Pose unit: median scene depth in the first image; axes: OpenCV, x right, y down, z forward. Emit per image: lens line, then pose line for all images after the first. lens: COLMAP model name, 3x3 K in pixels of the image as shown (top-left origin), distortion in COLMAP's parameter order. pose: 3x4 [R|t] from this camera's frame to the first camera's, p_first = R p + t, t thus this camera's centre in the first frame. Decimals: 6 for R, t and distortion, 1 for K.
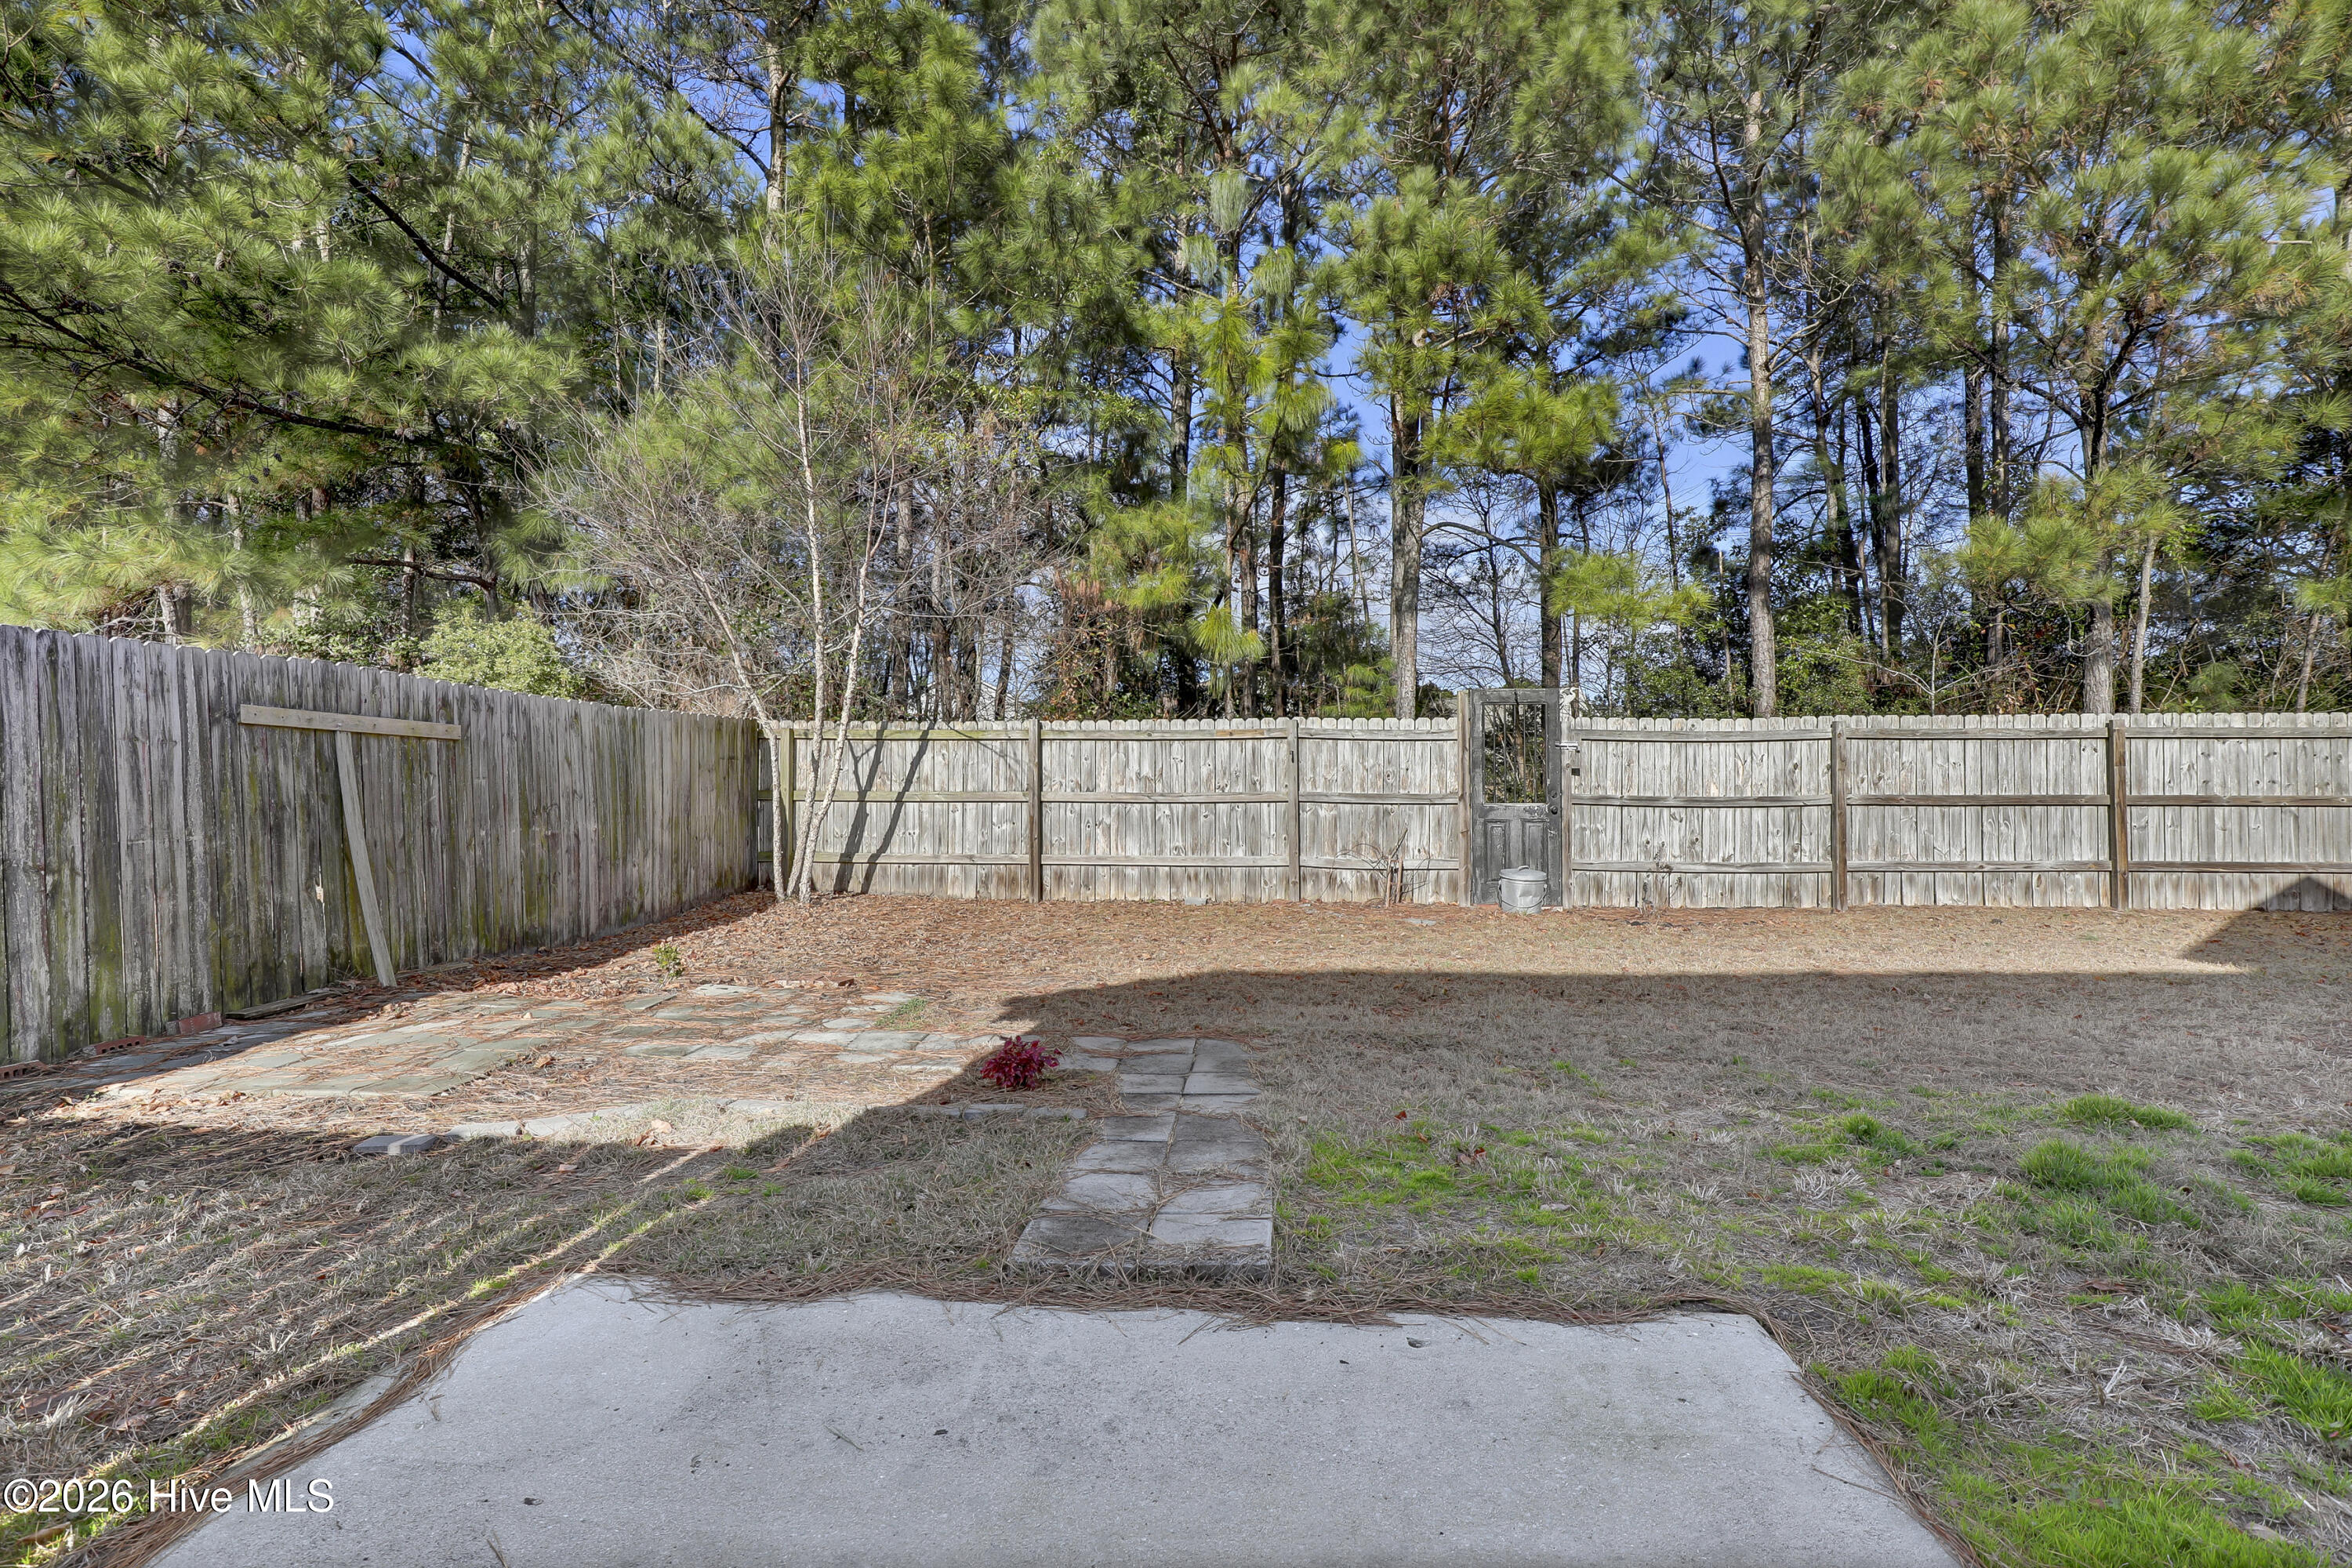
lens RADIAL K [[1119.9, 0, 1194.3], [0, 1119.9, 787.8], [0, 0, 1]] dist [-0.033046, 0.005593]
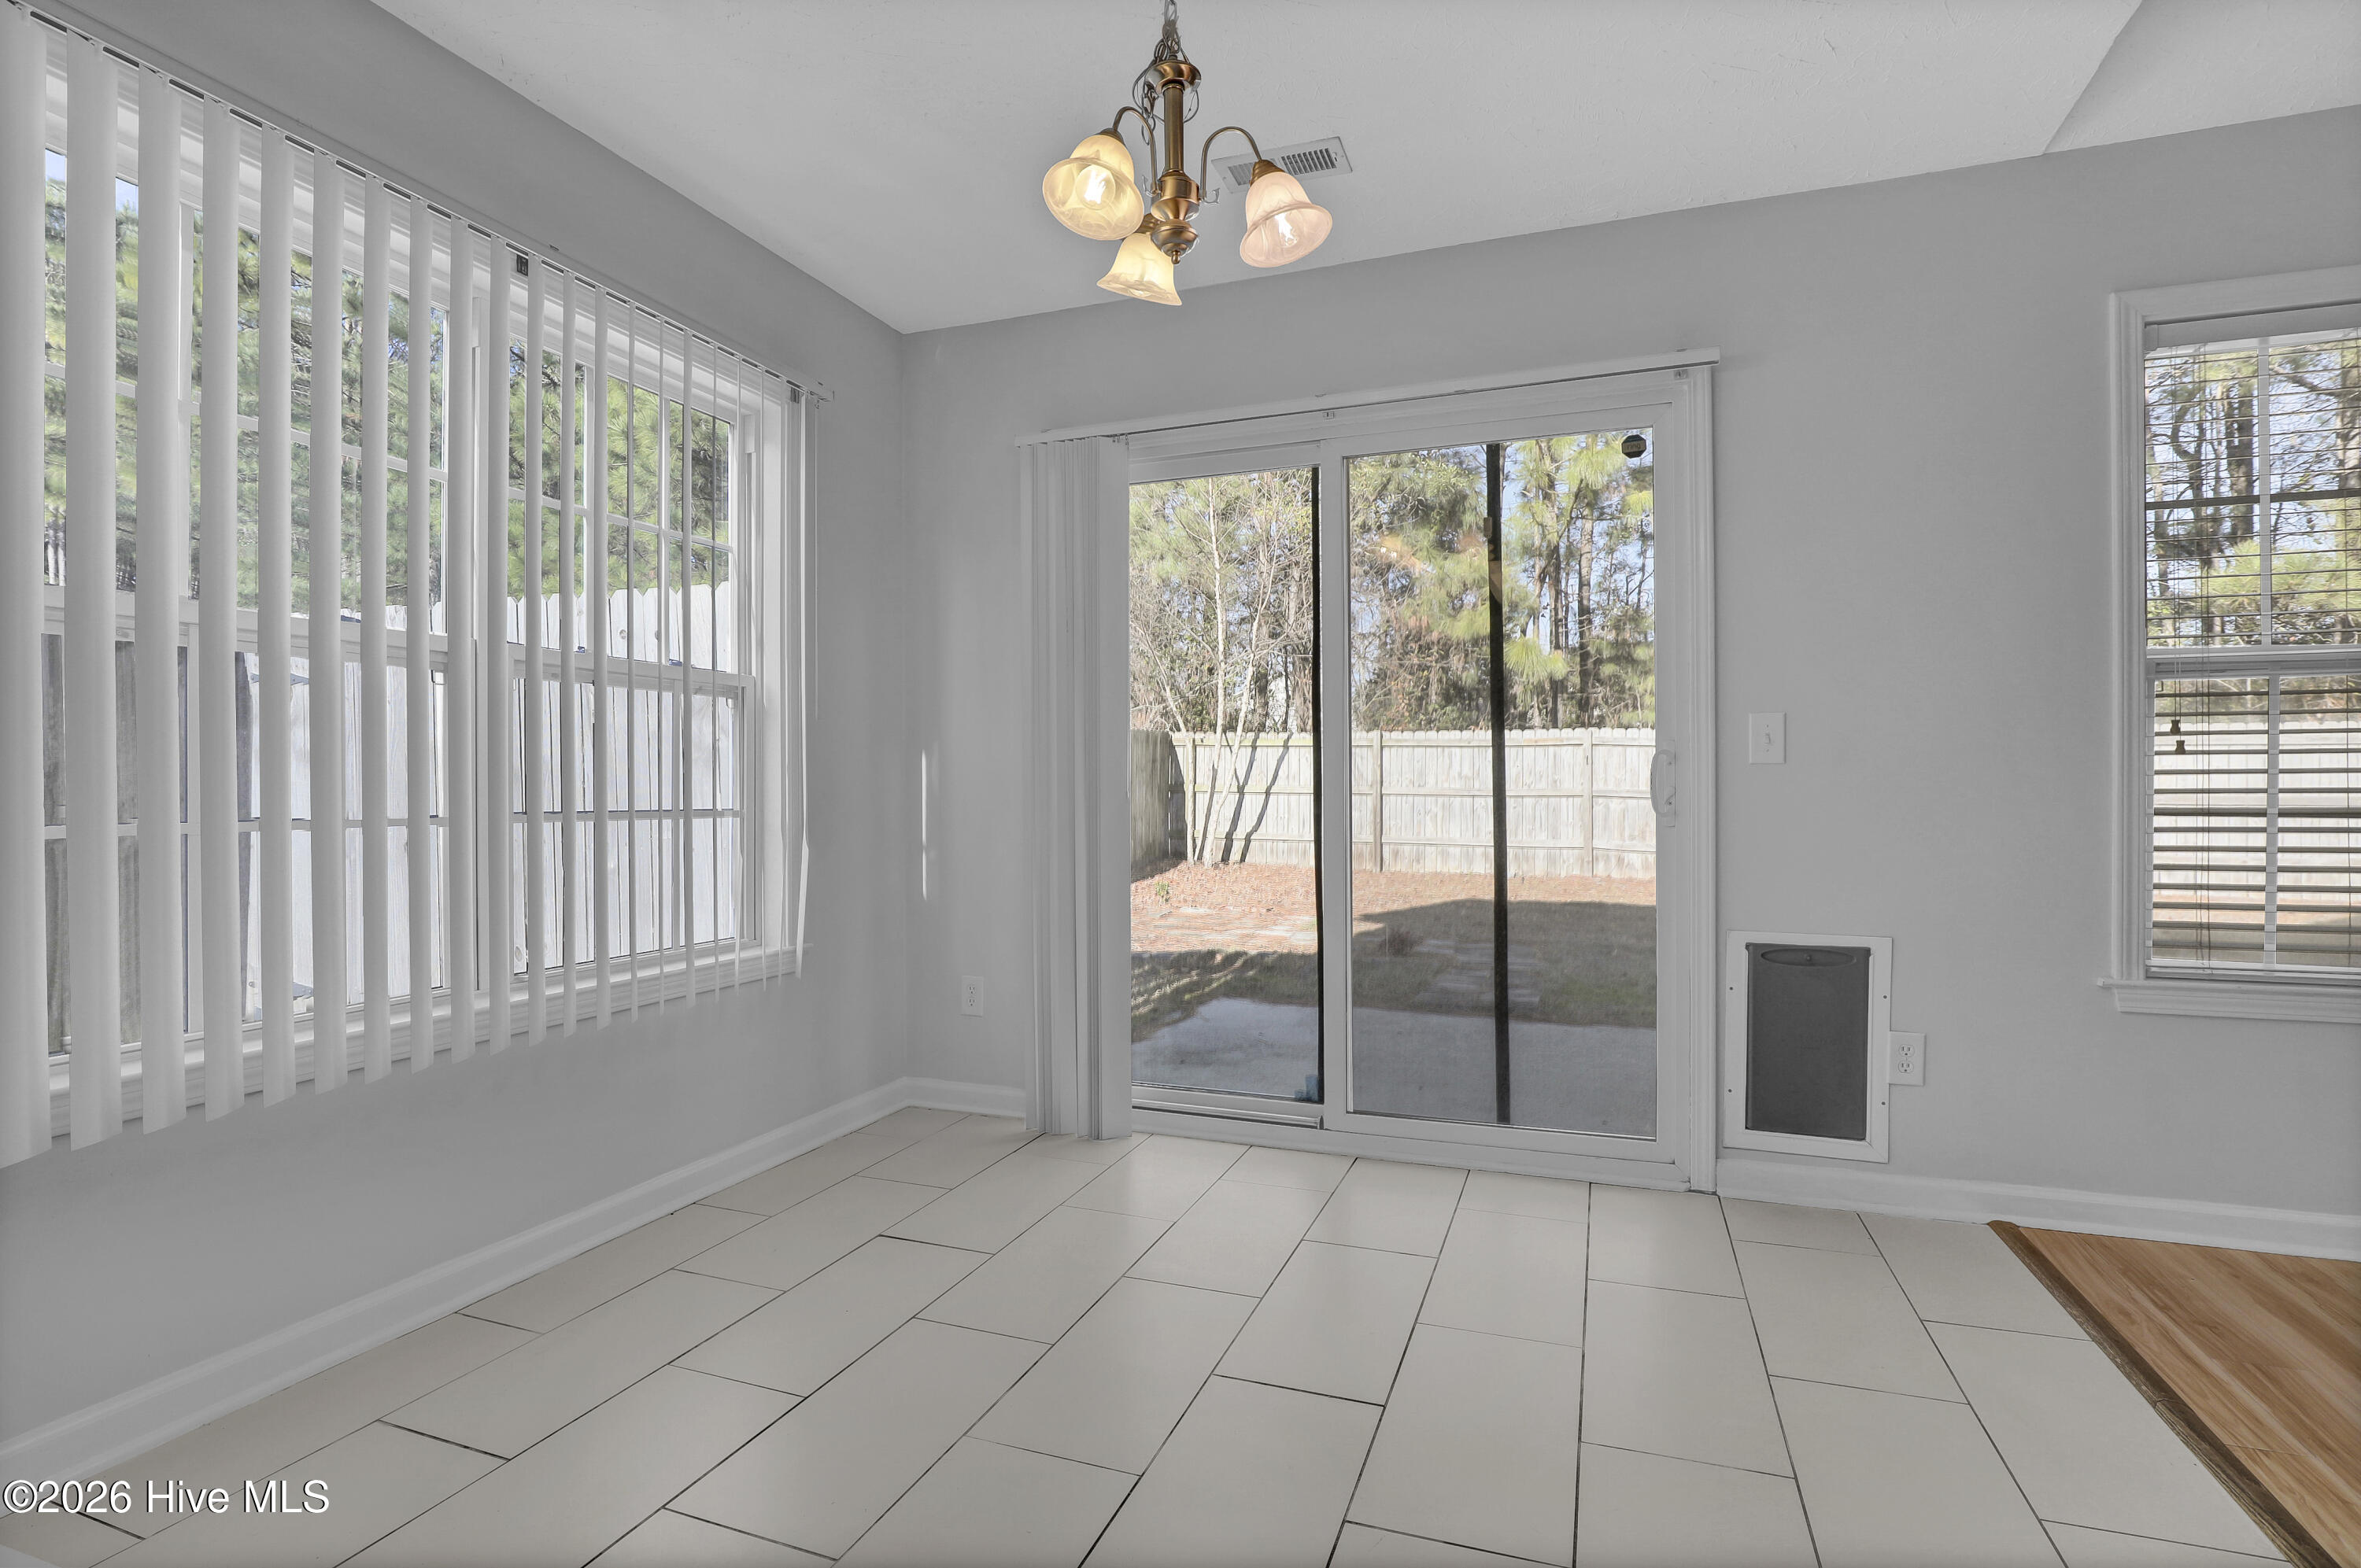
lens RADIAL K [[1124.0, 0, 1196.0], [0, 1124.0, 787.3], [0, 0, 1]] dist [-0.033046, 0.005593]
pose [[0.963797, 0.007527, -0.266532, 0.000690], [-0.006297, 0.999965, 0.005471, -0.001852], [0.266563, -0.003595, 0.963811, -0.305600]]
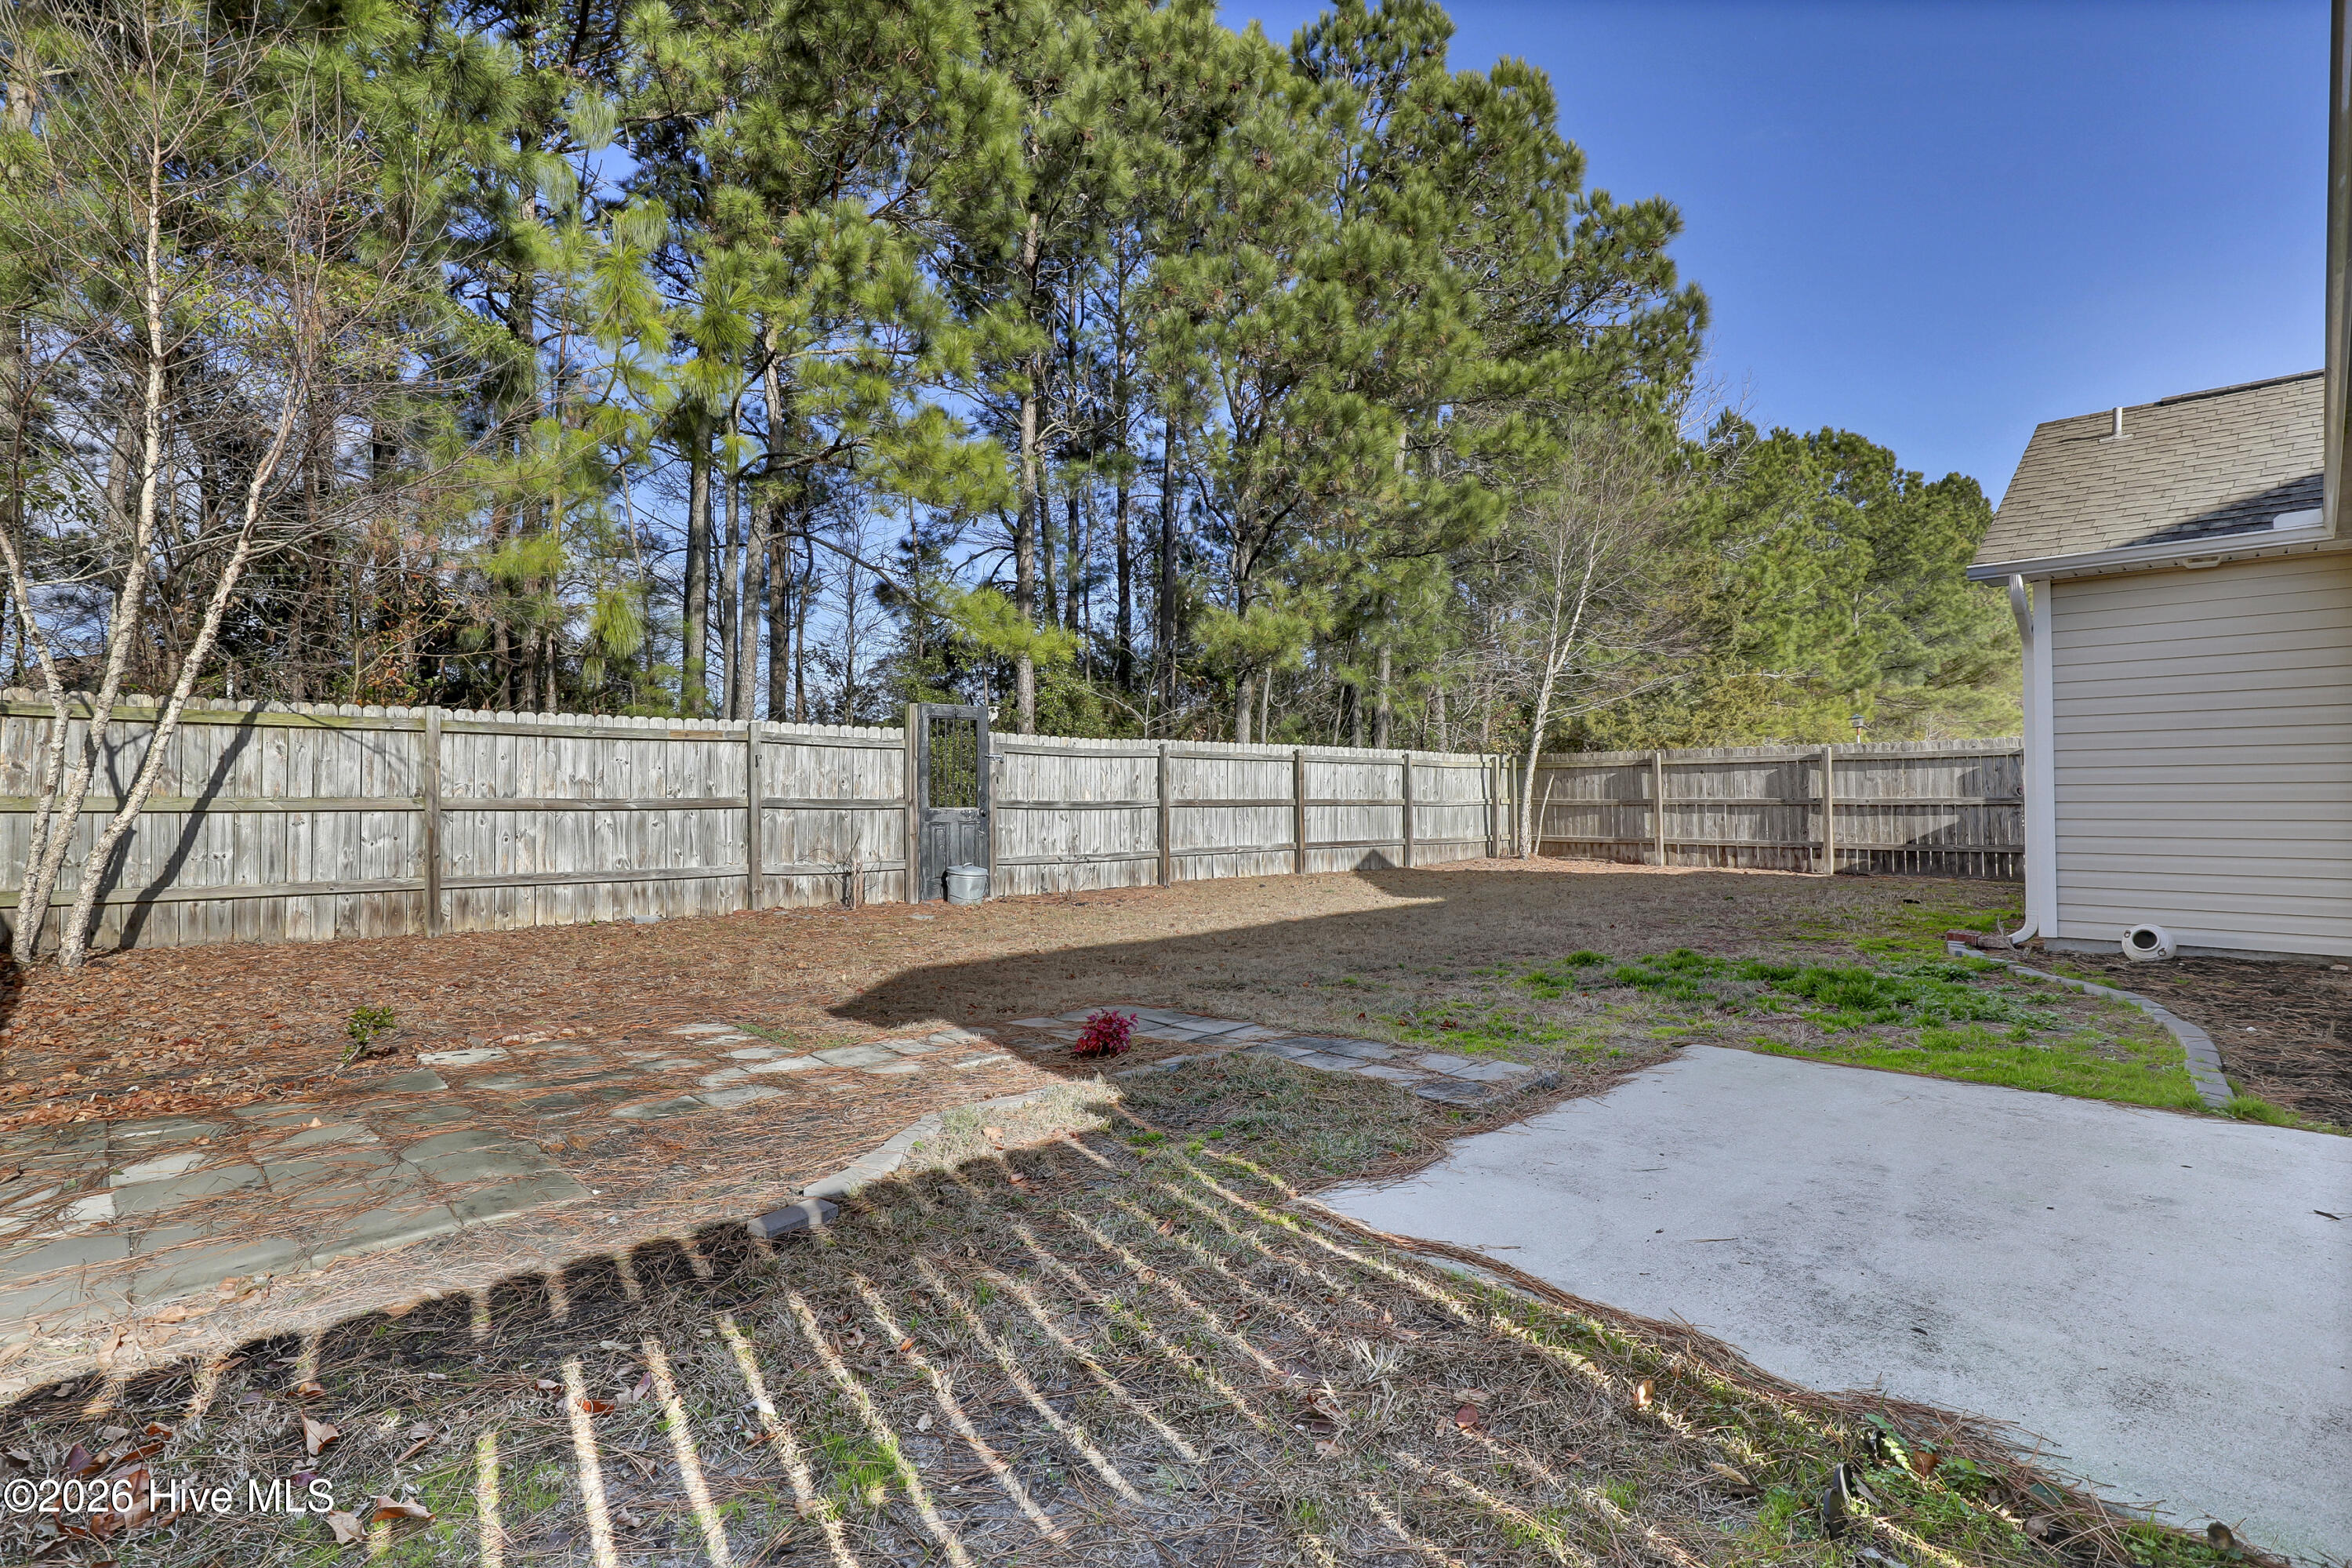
lens RADIAL K [[1119.9, 0, 1215.6], [0, 1119.9, 777.1], [0, 0, 1]] dist [-0.033046, 0.005593]
pose [[0.653271, 0.012494, 0.757021, -0.377231], [0.000723, 0.999853, -0.017126, 0.002829], [-0.757124, 0.011735, 0.653166, 0.070975]]
